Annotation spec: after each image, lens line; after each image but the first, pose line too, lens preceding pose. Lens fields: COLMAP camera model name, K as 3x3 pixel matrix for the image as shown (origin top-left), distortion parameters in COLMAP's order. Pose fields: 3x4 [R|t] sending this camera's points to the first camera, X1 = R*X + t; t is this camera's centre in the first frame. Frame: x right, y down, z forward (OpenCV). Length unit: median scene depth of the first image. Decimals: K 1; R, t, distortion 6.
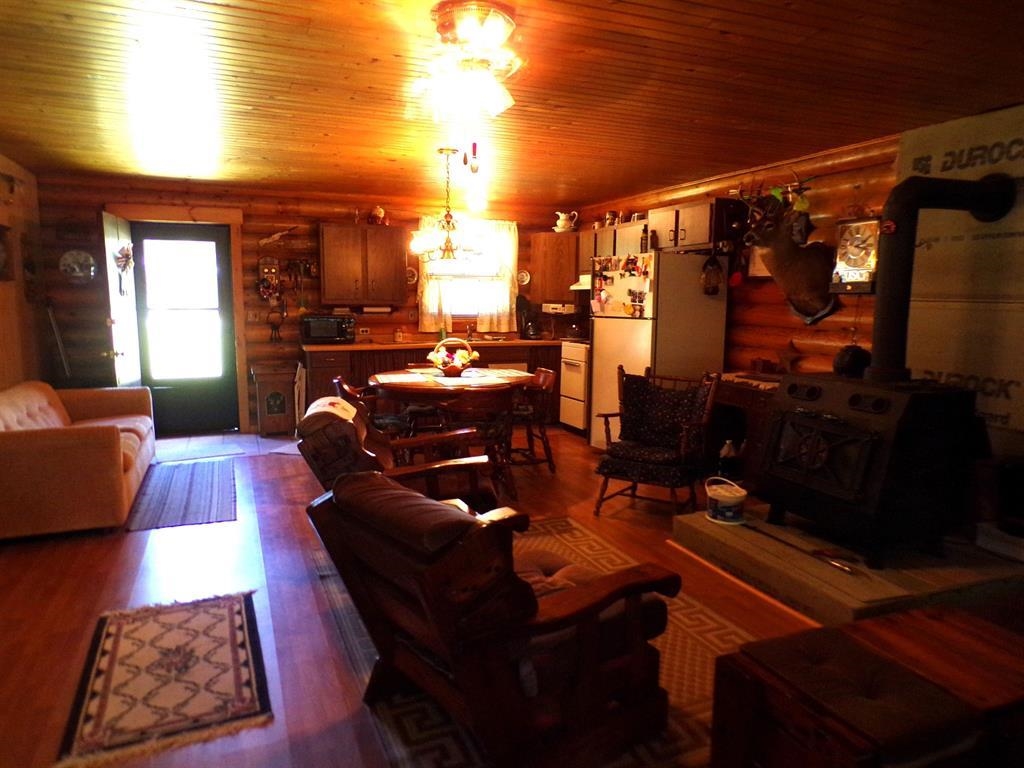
lens RADIAL K [[699.9, 0, 518.8], [0, 699.9, 385.1], [0, 0, 1]] dist [0.004858, 0.008033]
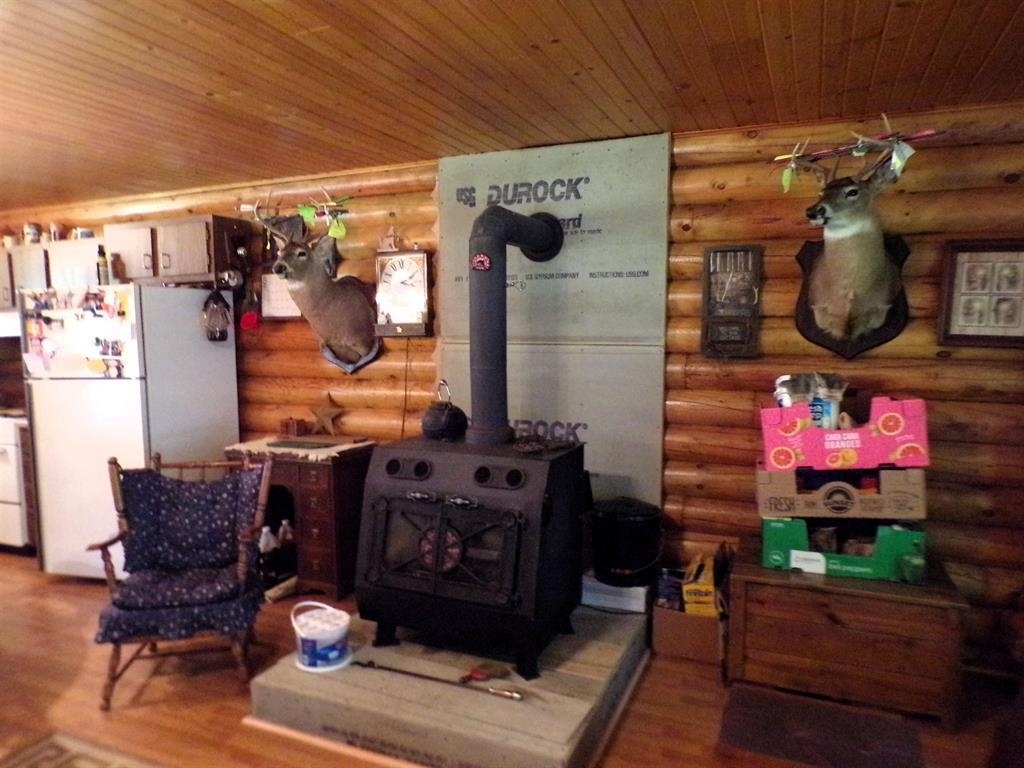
lens RADIAL K [[703.1, 0, 511.1], [0, 703.1, 387.1], [0, 0, 1]] dist [-0.008985, 0.002908]
pose [[0.718834, -0.082650, 0.690252, -0.030455], [0.109560, 0.993968, 0.004920, -0.053171], [-0.686495, 0.072087, 0.723553, 0.259522]]
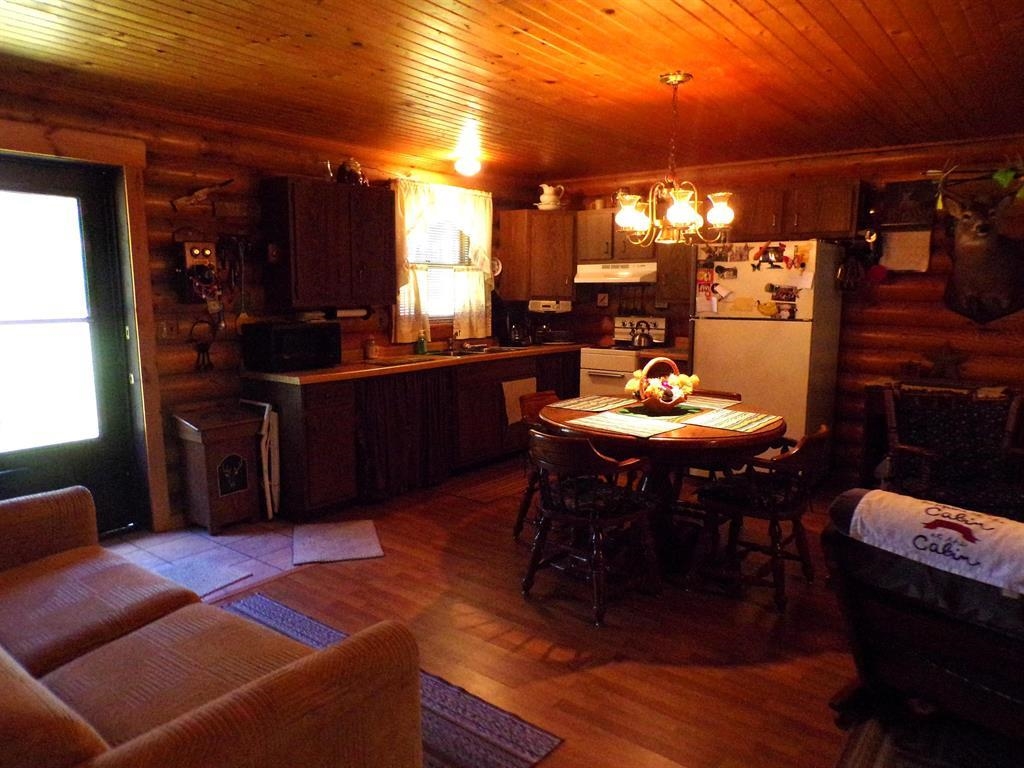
lens RADIAL K [[703.1, 0, 511.1], [0, 703.1, 387.1], [0, 0, 1]] dist [-0.008985, 0.002908]
pose [[0.873784, -0.073296, 0.480758, -0.576767], [0.063381, 0.997309, 0.036853, -0.075904], [-0.482166, -0.001731, 0.876078, 0.489535]]
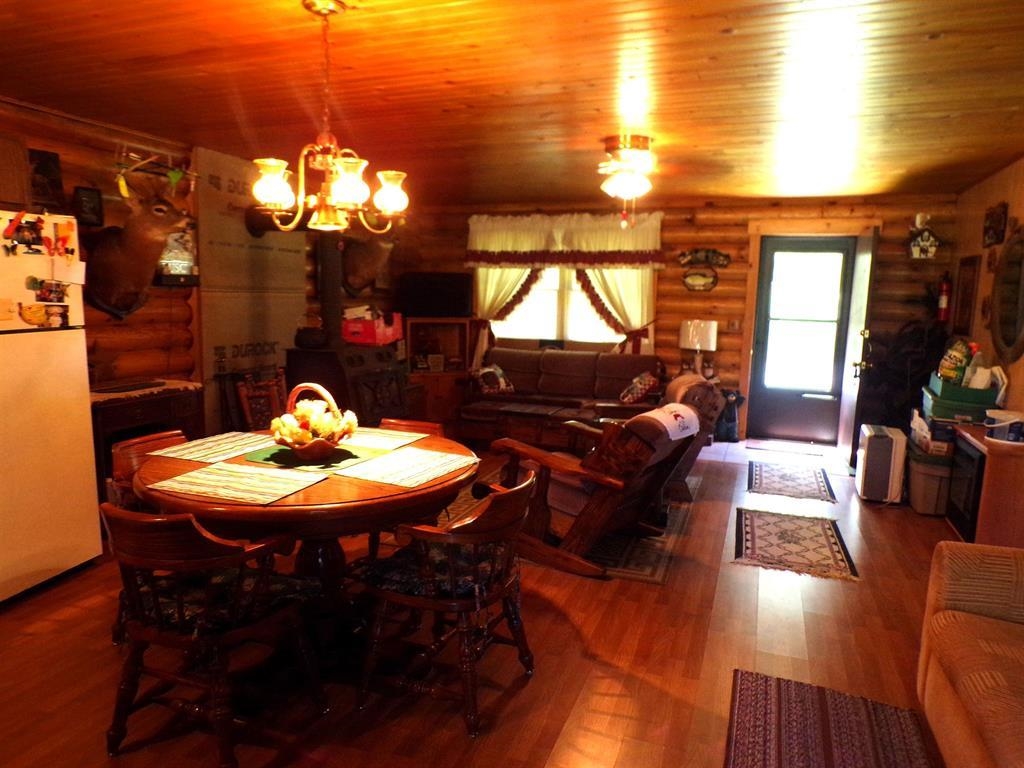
lens RADIAL K [[698.9, 0, 512.0], [0, 698.9, 384.0], [0, 0, 1]] dist [-0.046912, 0.091526]
pose [[-0.733168, -0.113937, 0.670434, -0.555416], [0.062955, 0.970260, 0.233737, -0.182237], [-0.677127, 0.213575, -0.704191, 1.307090]]
